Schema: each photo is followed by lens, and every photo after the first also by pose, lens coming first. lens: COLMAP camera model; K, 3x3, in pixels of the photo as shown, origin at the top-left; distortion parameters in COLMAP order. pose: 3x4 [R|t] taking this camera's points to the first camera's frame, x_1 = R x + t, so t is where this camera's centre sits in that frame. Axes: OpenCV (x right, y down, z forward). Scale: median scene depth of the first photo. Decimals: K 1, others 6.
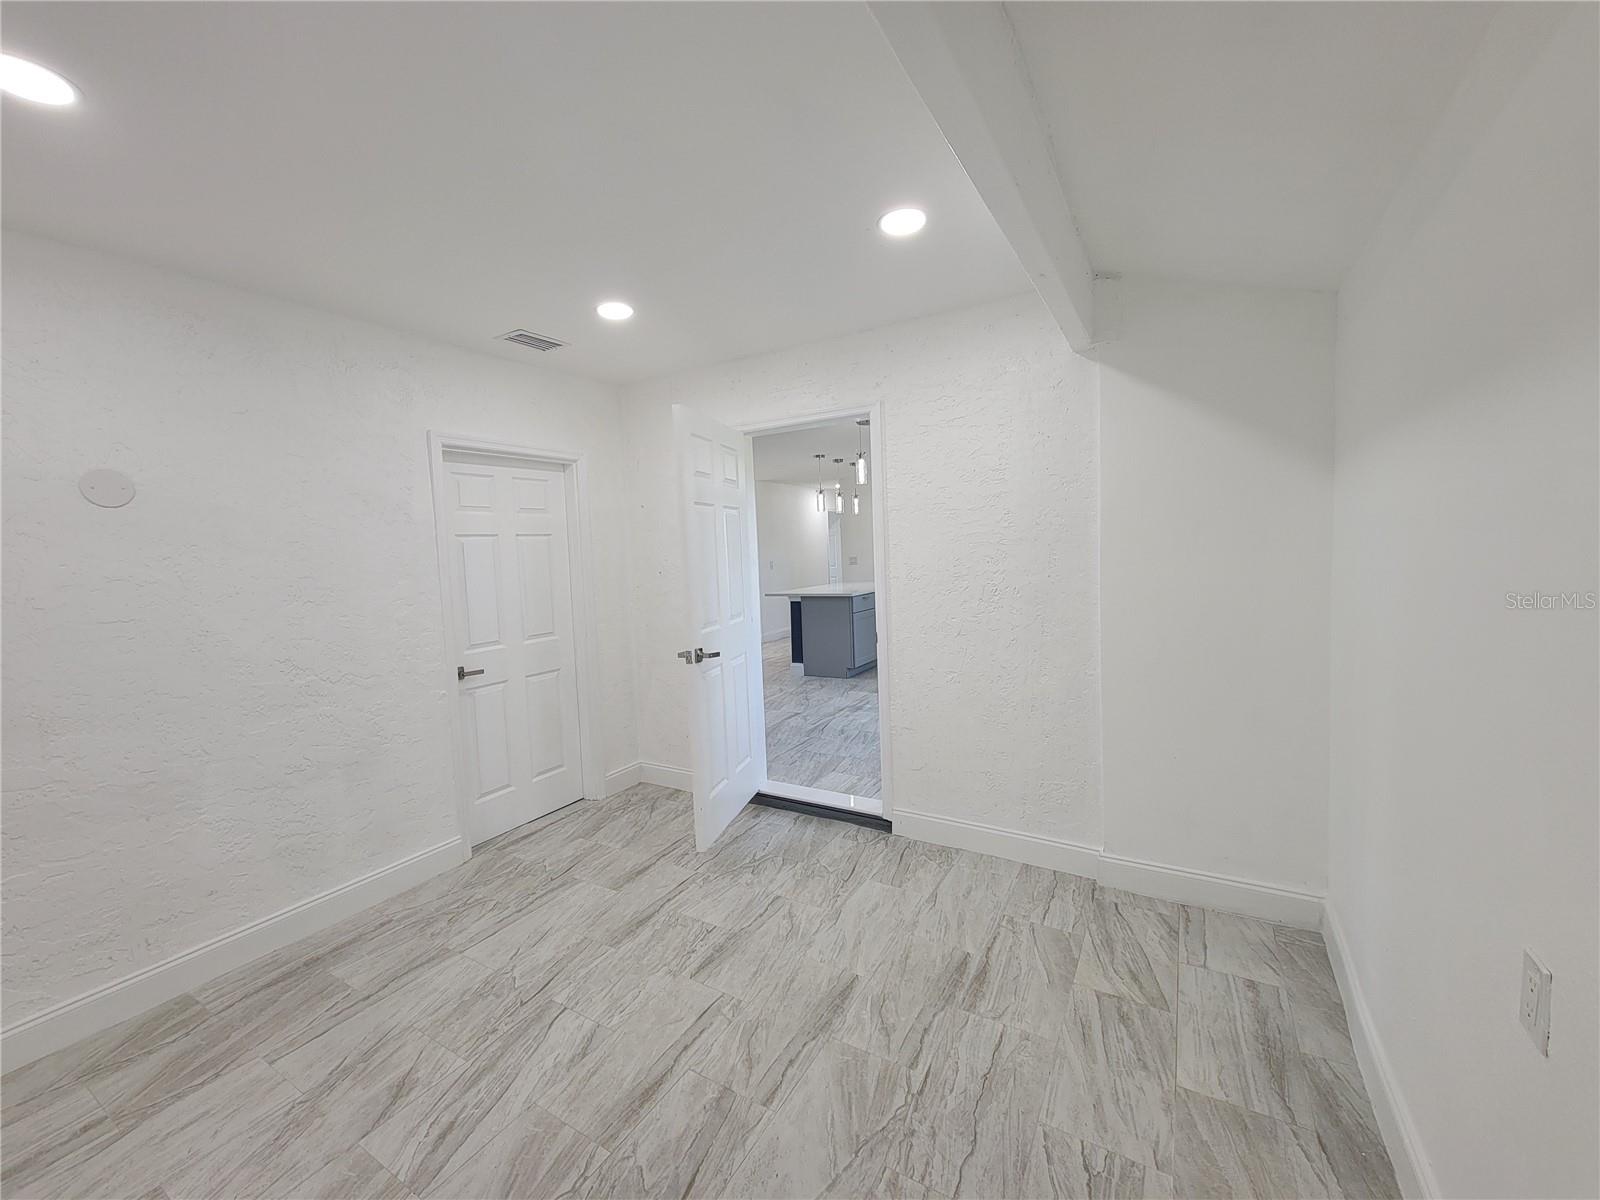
lens RADIAL K [[649.4, 0, 792.9], [0, 649.4, 587.8], [0, 0, 1]] dist [0.002405, -0.002449]
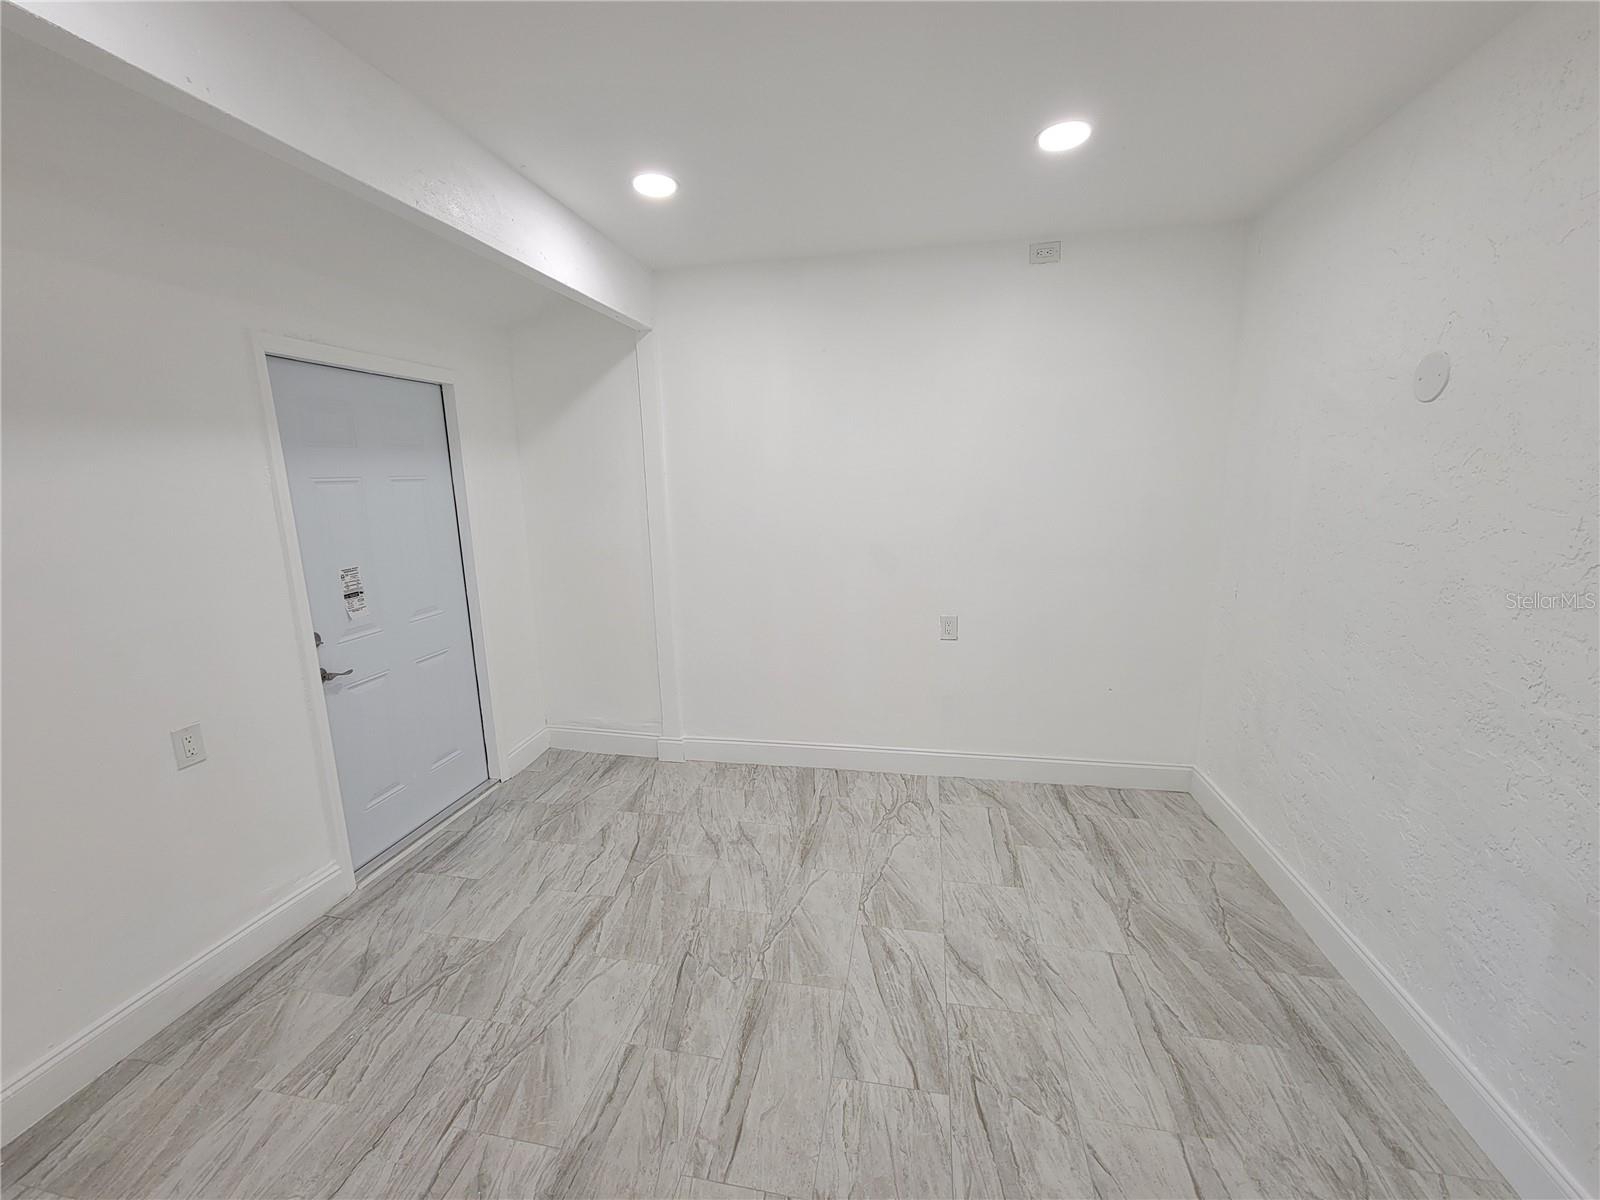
lens RADIAL K [[649.4, 0, 798.4], [0, 649.4, 601.5], [0, 0, 1]] dist [0.002405, -0.002449]
pose [[-0.938614, 0.123582, -0.322073, -0.041804], [0.038540, 0.965350, 0.258097, -0.140689], [0.342809, 0.229841, -0.910854, 1.737304]]
